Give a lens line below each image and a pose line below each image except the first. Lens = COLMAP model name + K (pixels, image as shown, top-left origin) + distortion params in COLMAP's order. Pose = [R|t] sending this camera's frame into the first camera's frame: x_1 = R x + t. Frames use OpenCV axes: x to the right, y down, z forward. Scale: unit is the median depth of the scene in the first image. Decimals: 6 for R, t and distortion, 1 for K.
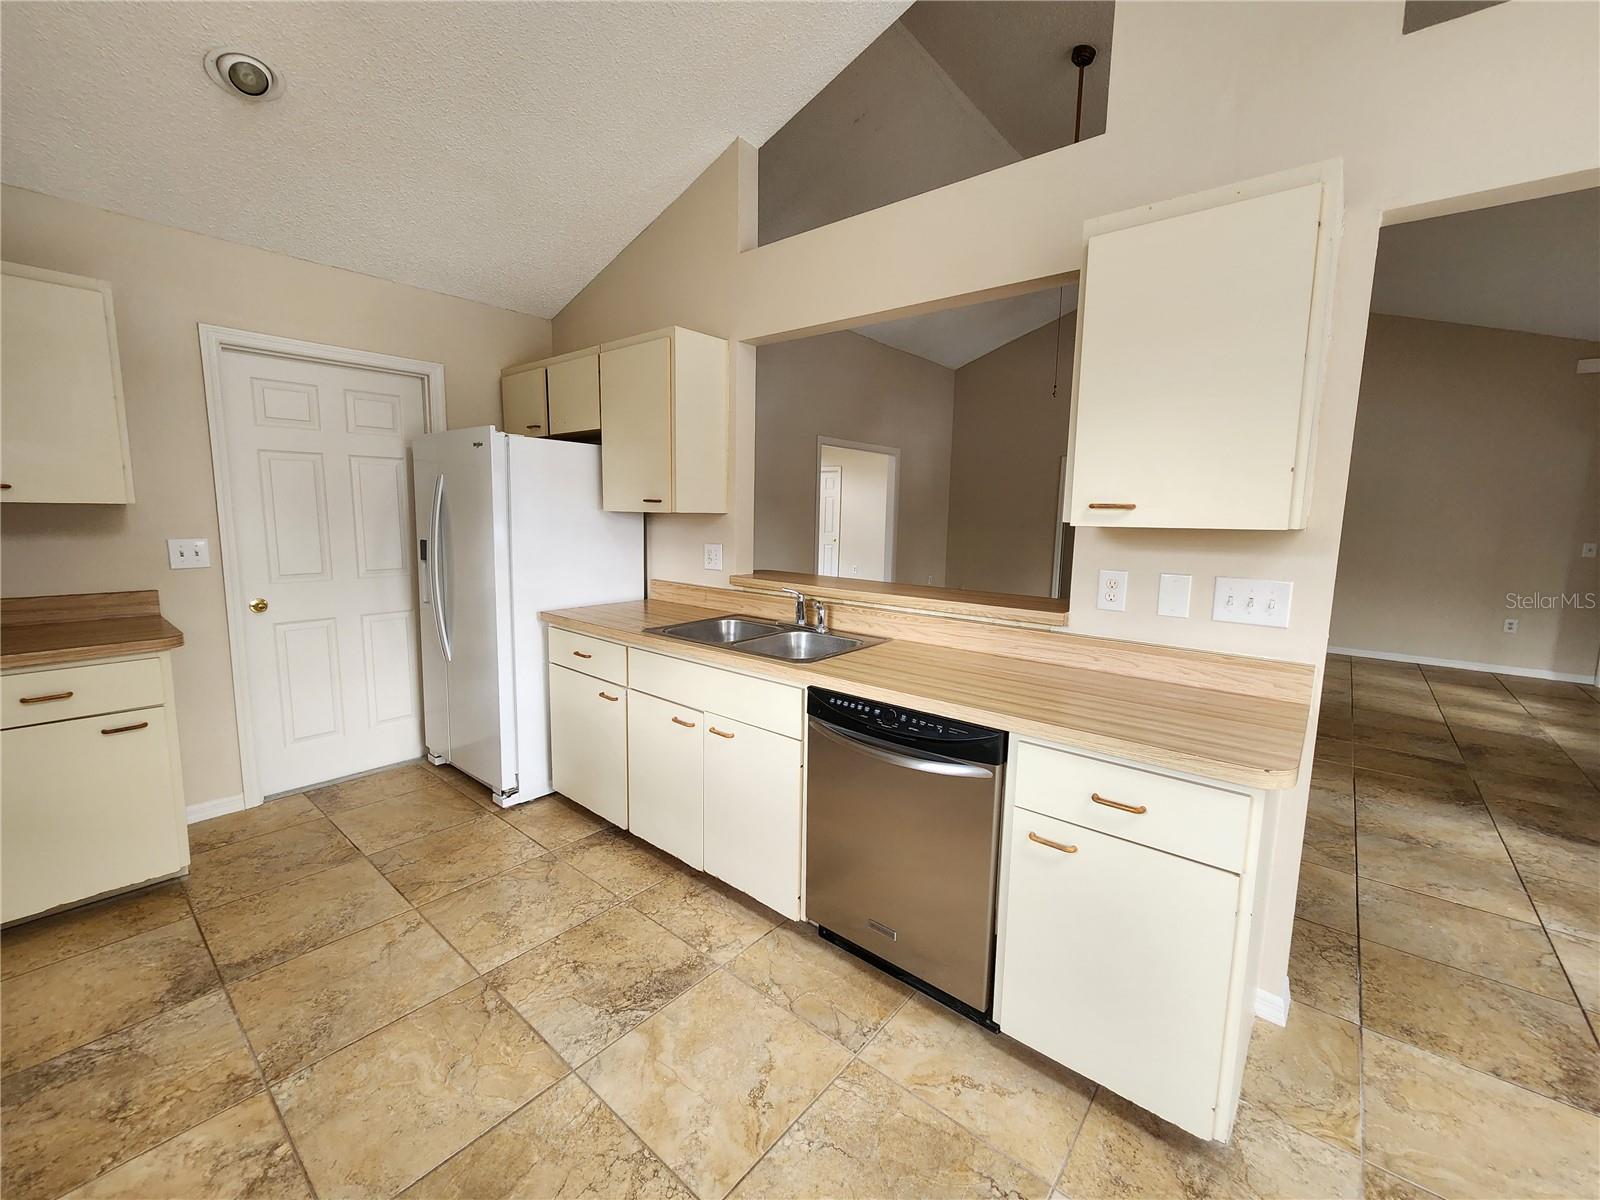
lens RADIAL K [[650.3, 0, 799.6], [0, 650.3, 595.6], [0, 0, 1]] dist [0.004423, -0.004268]
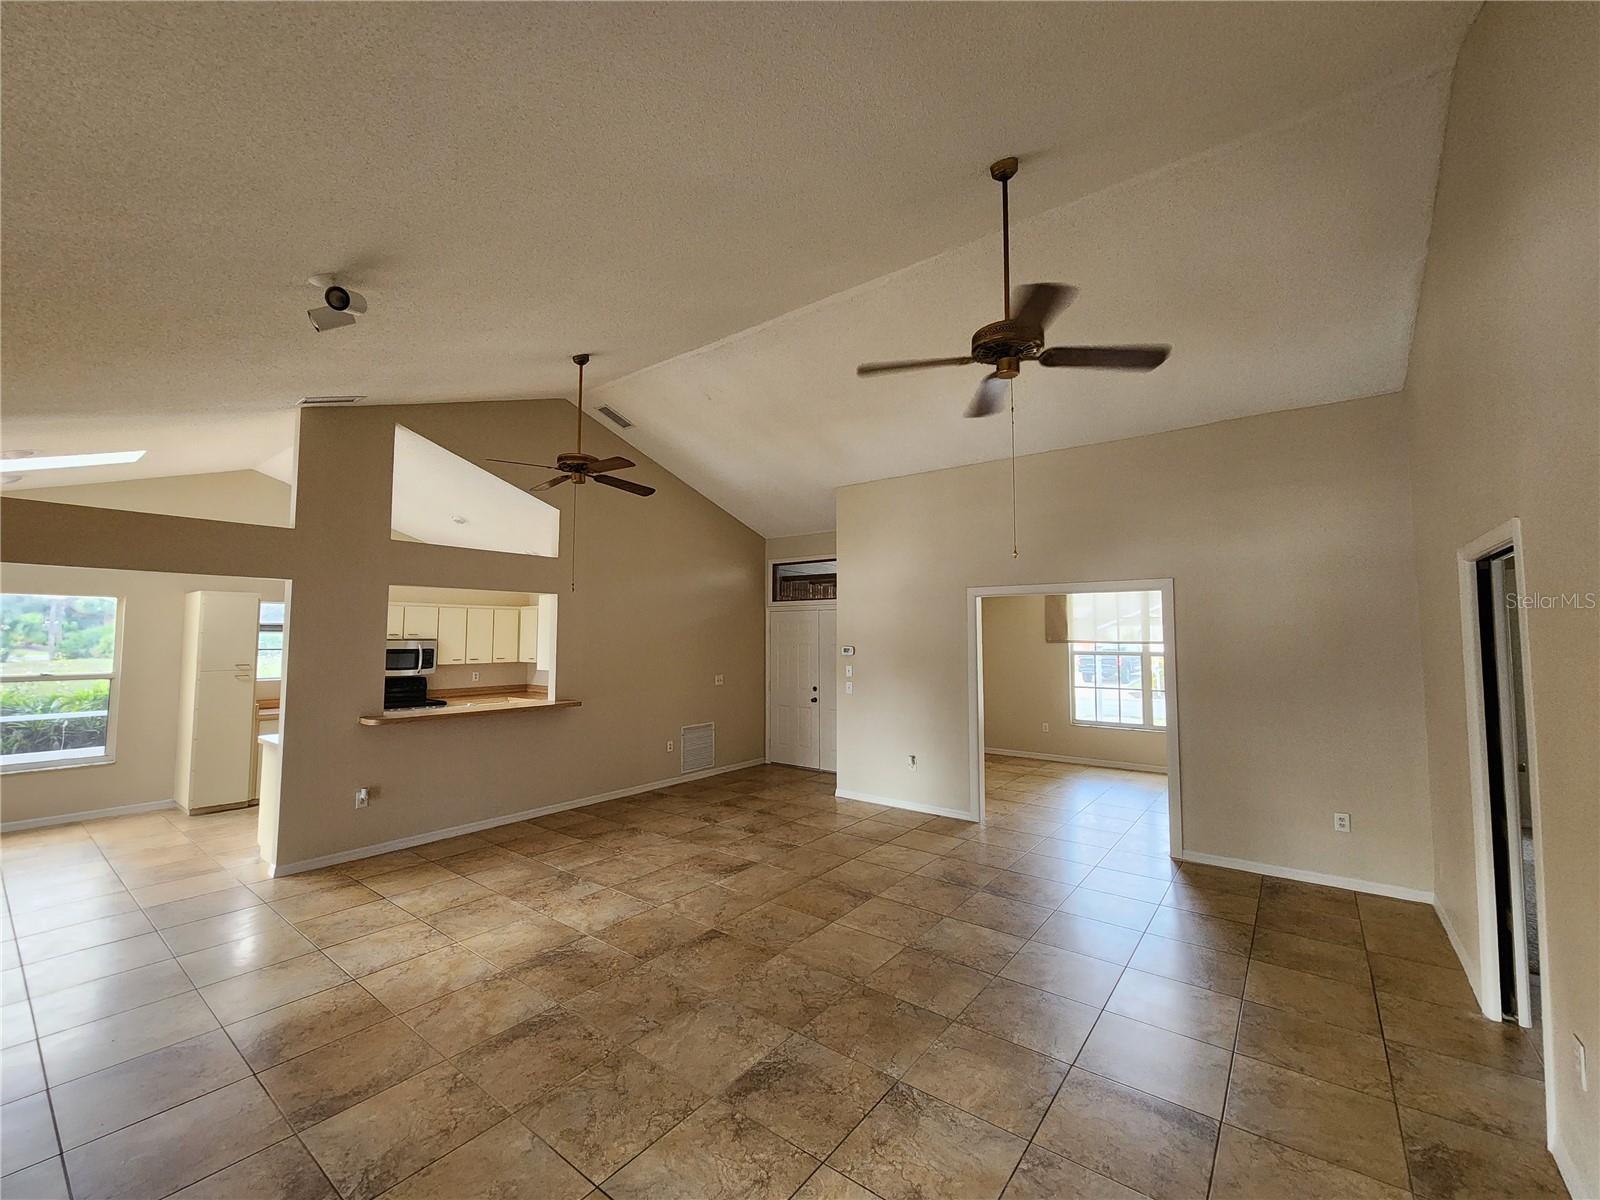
lens RADIAL K [[650.3, 0, 797.0], [0, 650.3, 624.5], [0, 0, 1]] dist [0.004423, -0.004268]
pose [[0.037374, -0.038536, -0.998558, 2.921898], [-0.131949, 0.990317, -0.043157, -0.416122], [0.990552, 0.133372, 0.031927, 2.428482]]
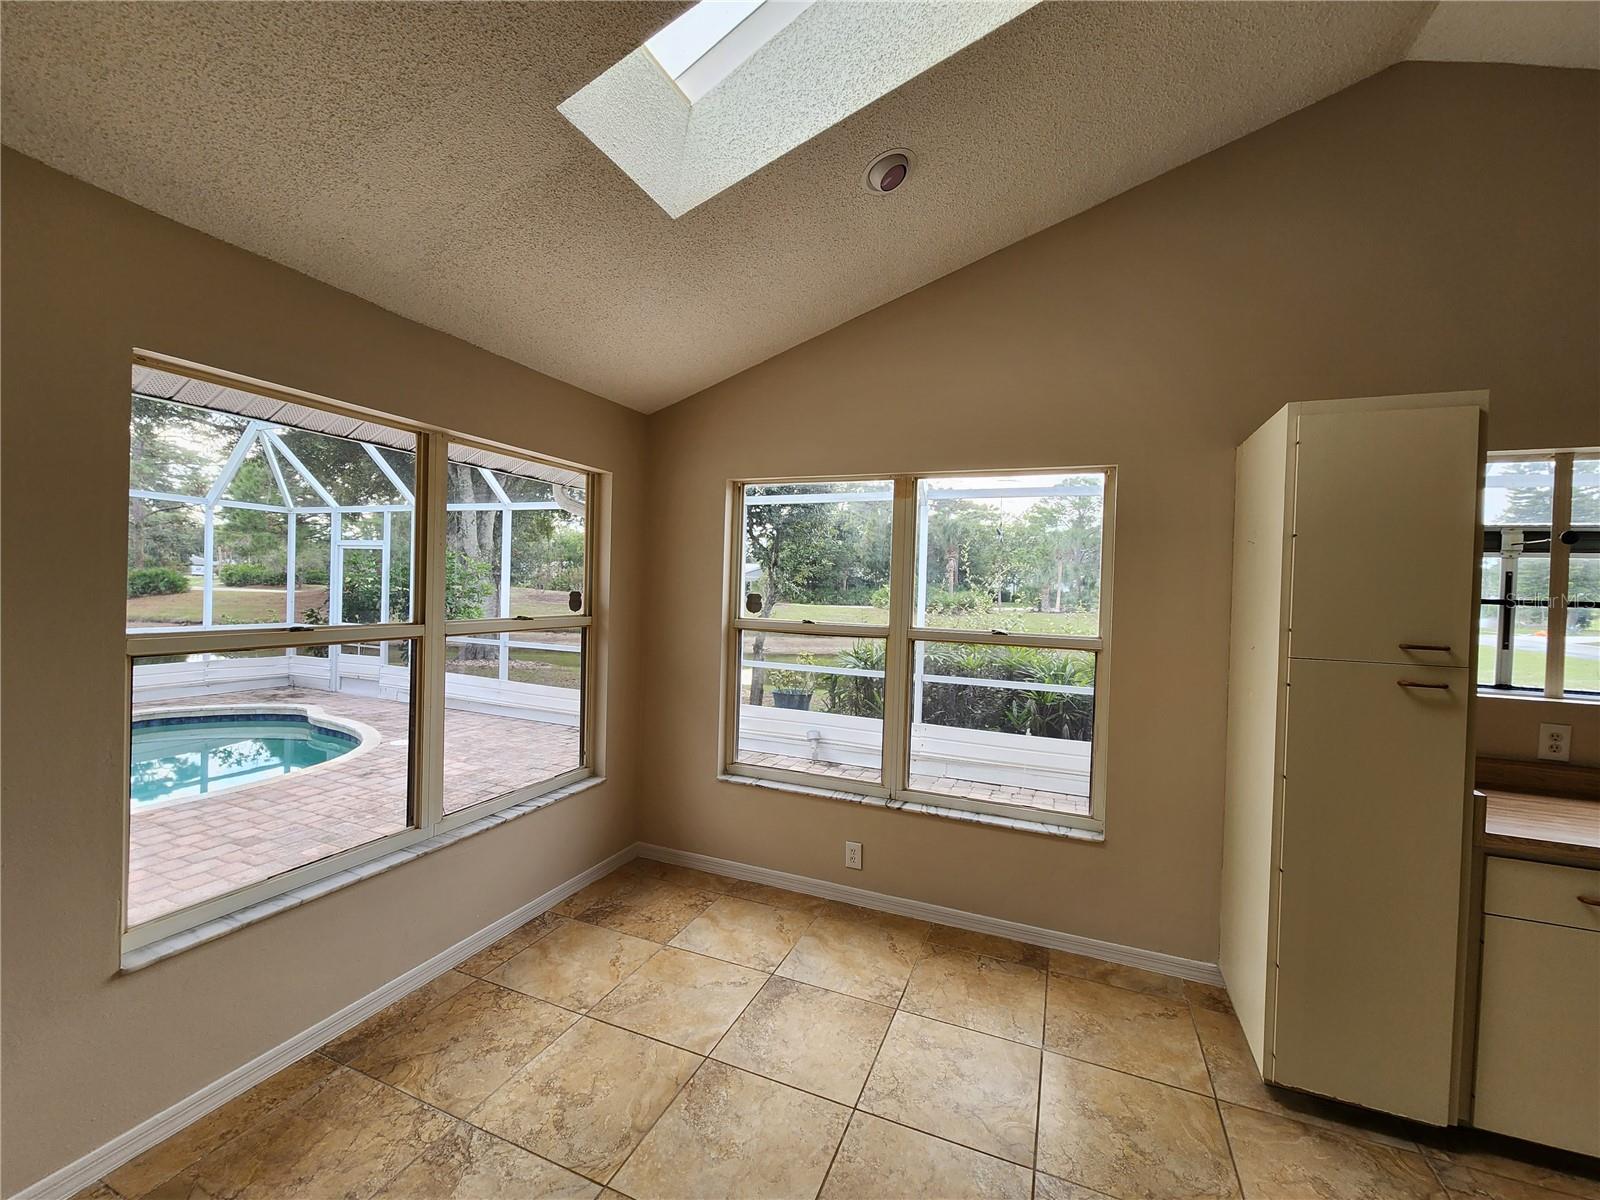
lens RADIAL K [[650.3, 0, 801.6], [0, 650.3, 595.5], [0, 0, 1]] dist [0.004423, -0.004268]
pose [[-0.954401, -0.044753, -0.295156, 0.861395], [-0.087536, 0.987193, 0.133368, -0.128738], [0.285407, 0.153123, -0.946095, 0.557076]]
